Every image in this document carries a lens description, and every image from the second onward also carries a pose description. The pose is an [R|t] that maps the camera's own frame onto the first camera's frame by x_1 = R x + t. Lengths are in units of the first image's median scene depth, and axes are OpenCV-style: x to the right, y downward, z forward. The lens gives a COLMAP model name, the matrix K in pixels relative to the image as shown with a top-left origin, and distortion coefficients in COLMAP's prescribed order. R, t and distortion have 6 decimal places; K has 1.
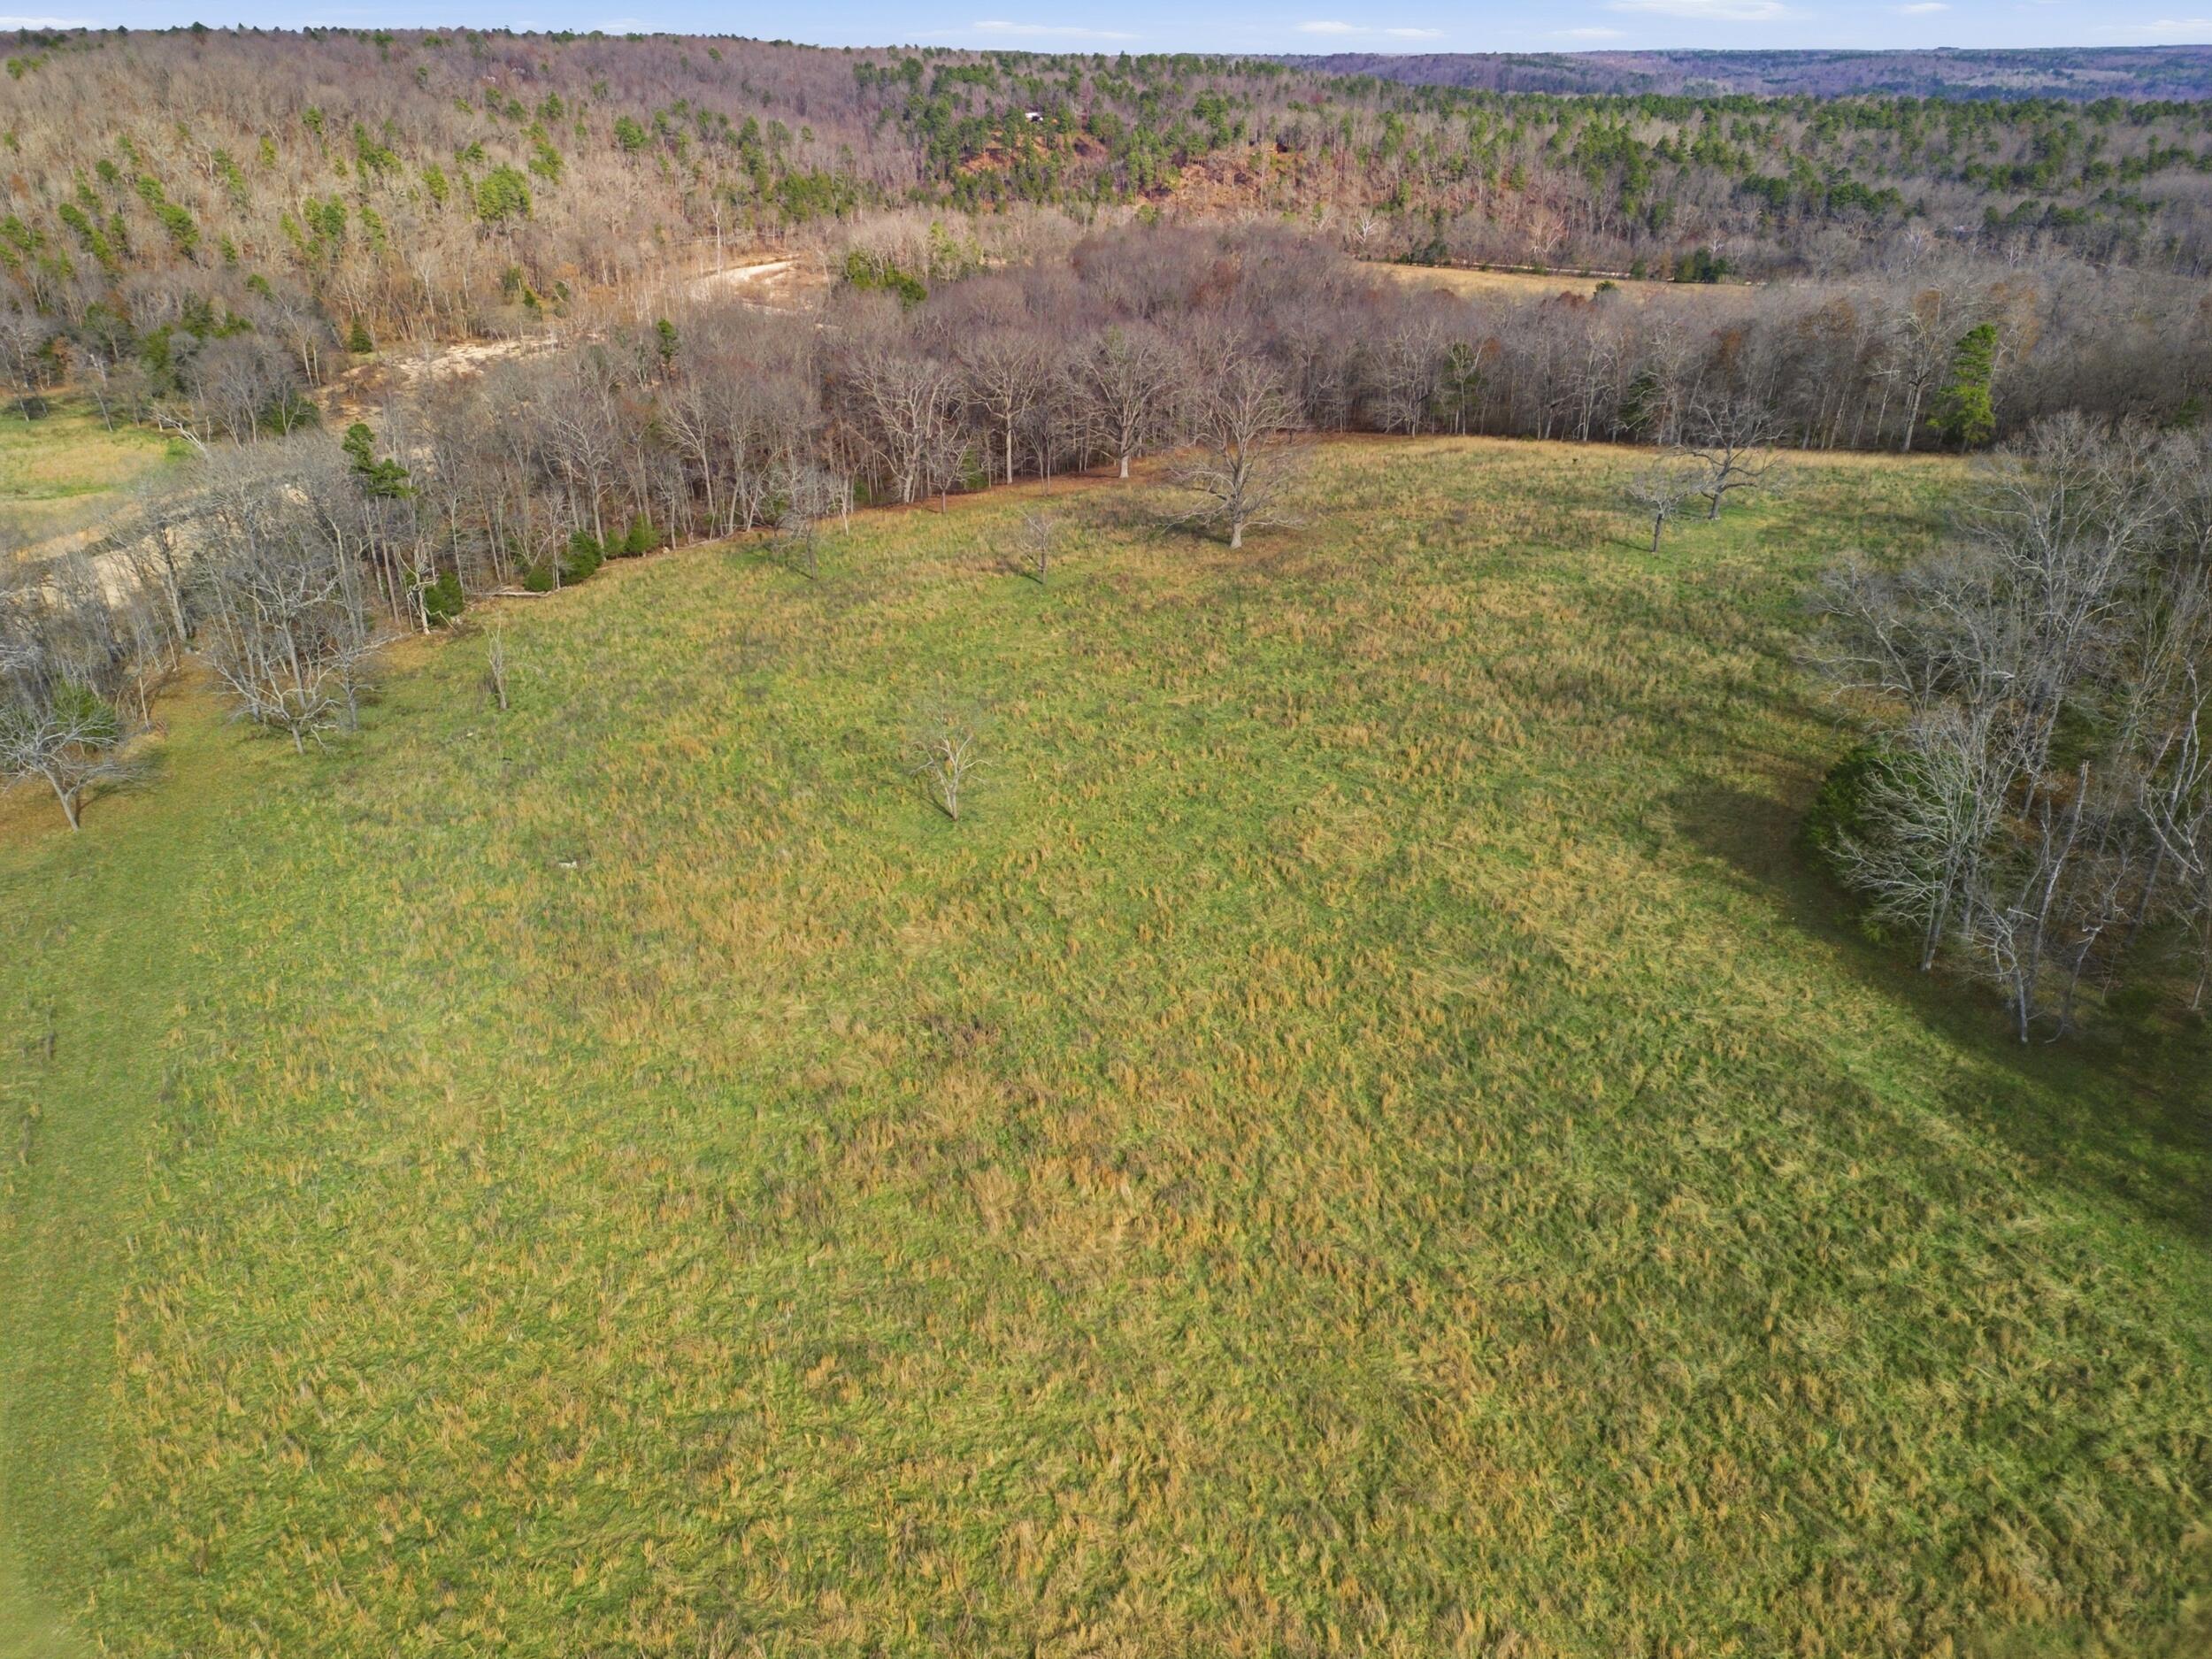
lens RADIAL K [[1523.6, 0, 1115.5], [0, 1523.6, 842.3], [0, 0, 1]] dist [0.081991, -0.066055]
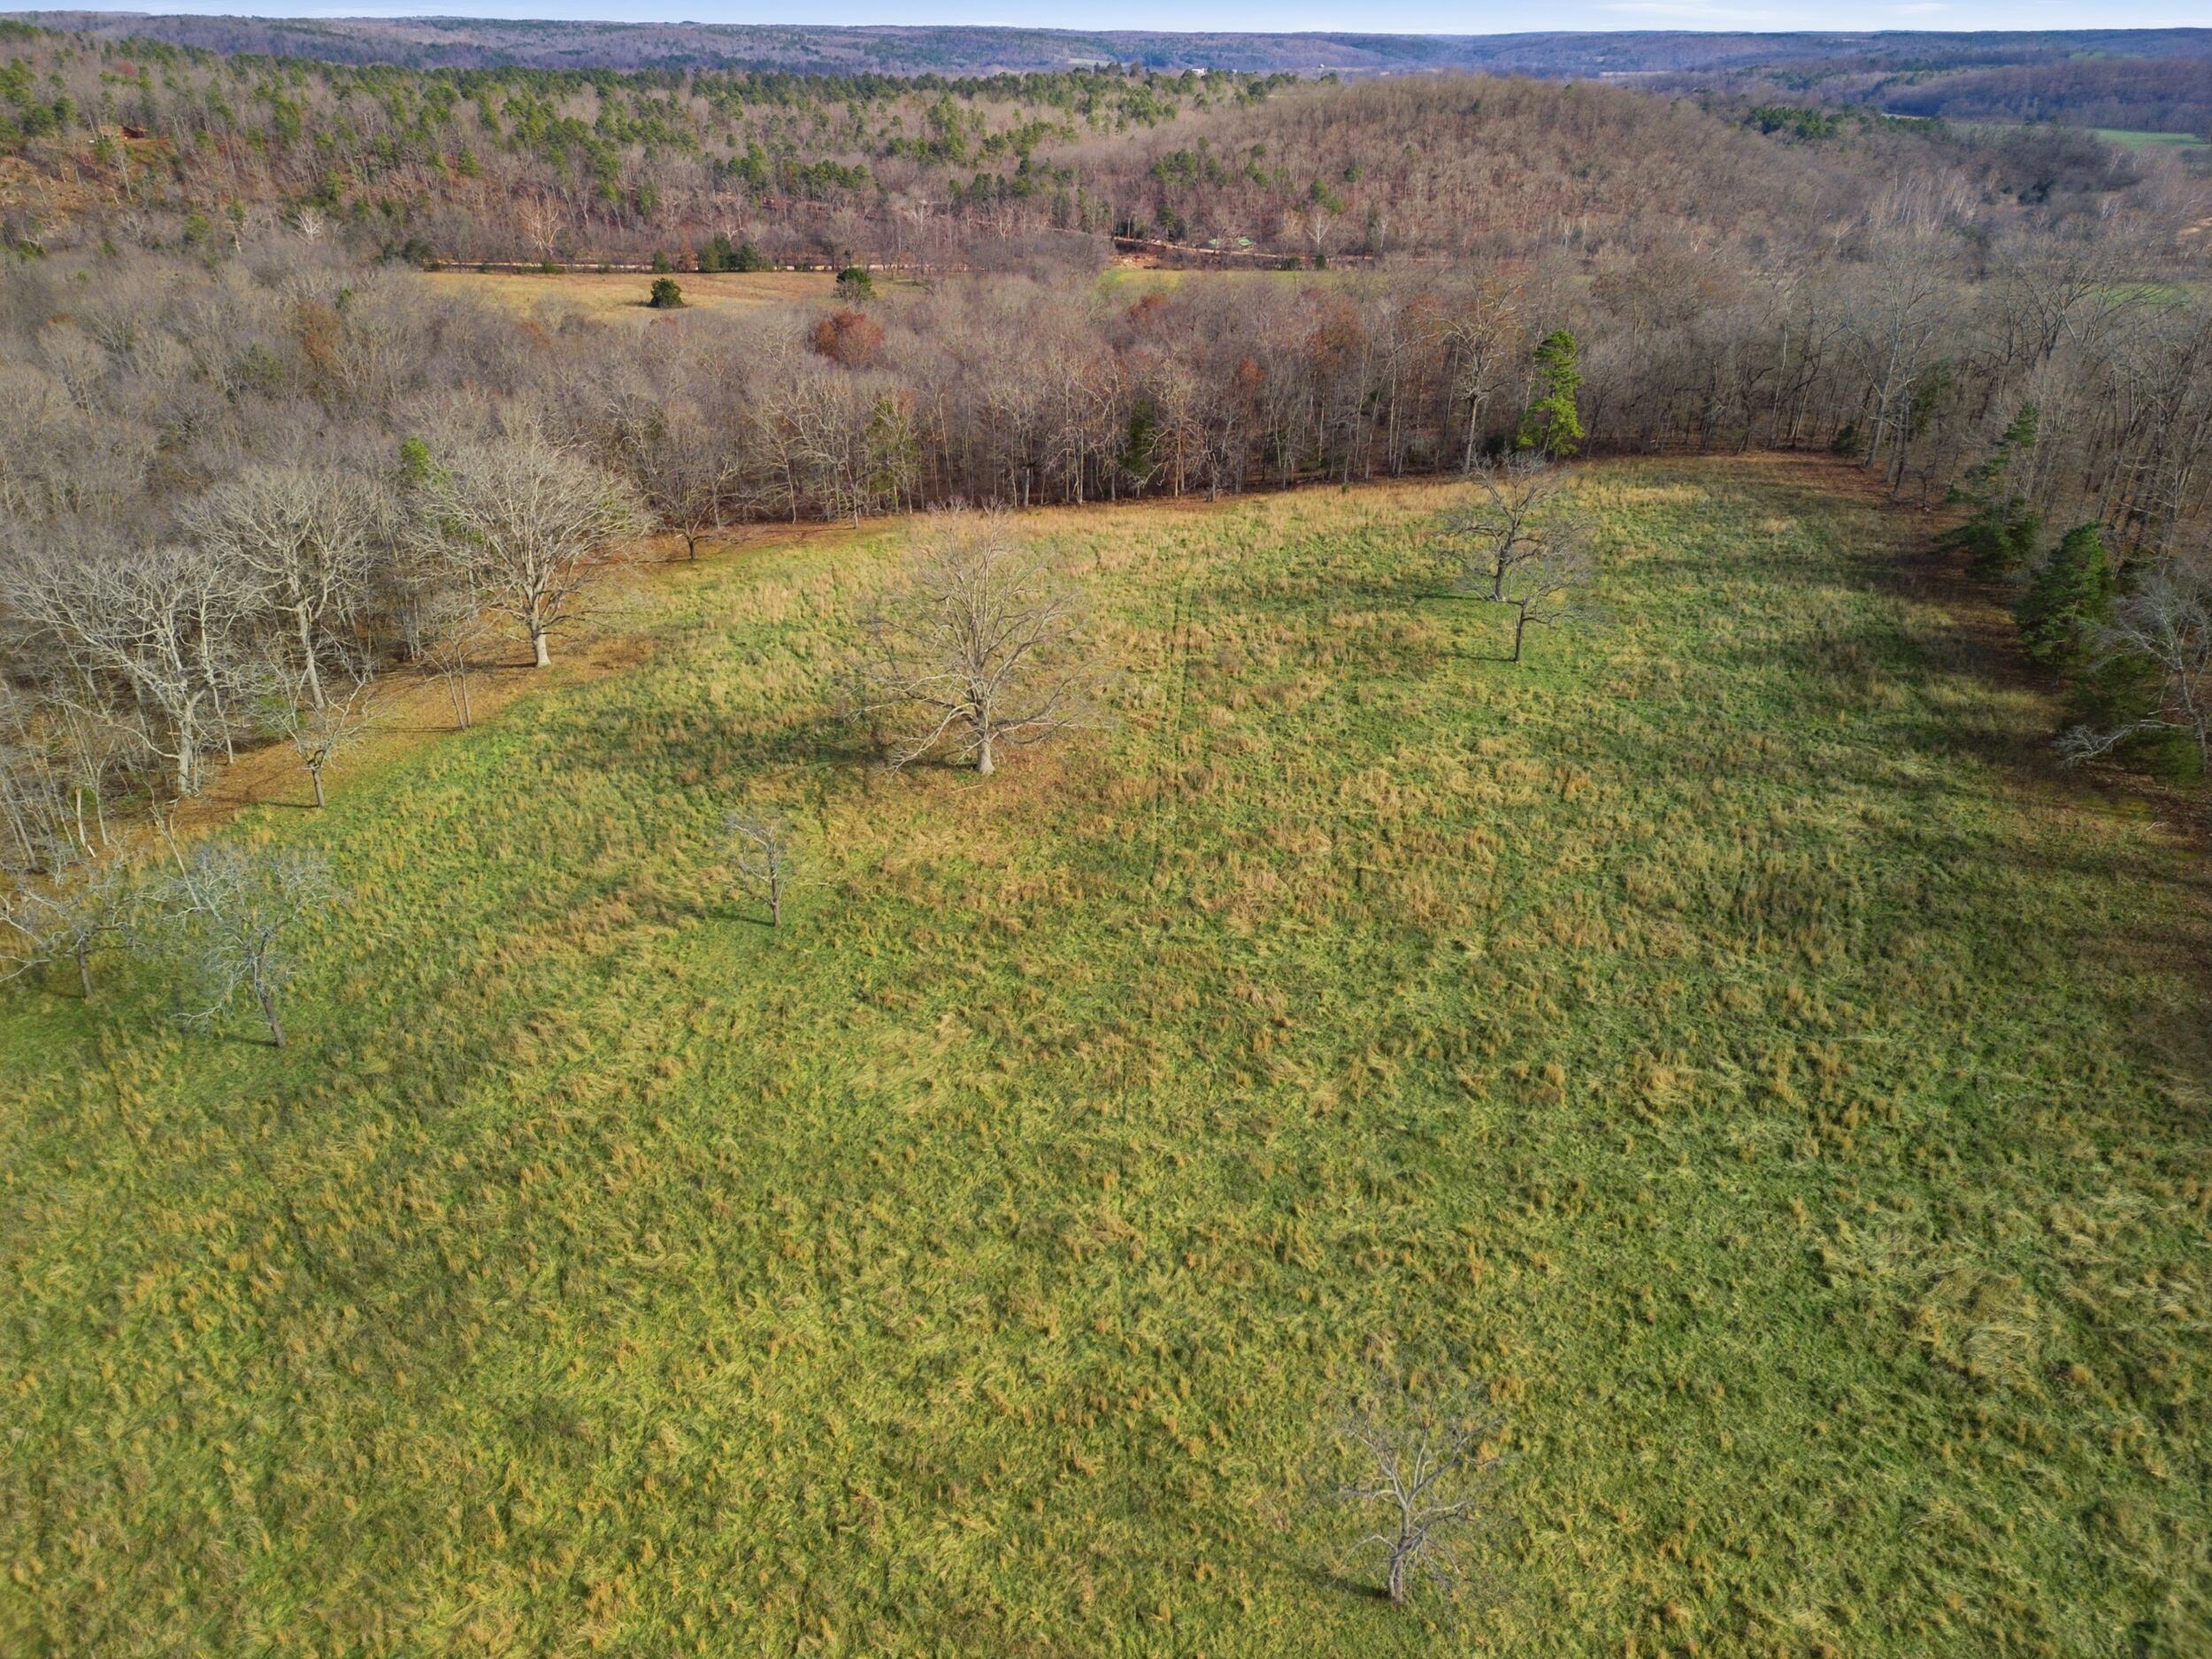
lens RADIAL K [[1523.6, 0, 1115.5], [0, 1523.6, 842.3], [0, 0, 1]] dist [0.081991, -0.066055]
pose [[0.770969, -0.290407, 0.566807, -0.075506], [0.281547, 0.953710, 0.105679, -0.062884], [-0.571259, 0.078108, 0.817045, 0.123733]]
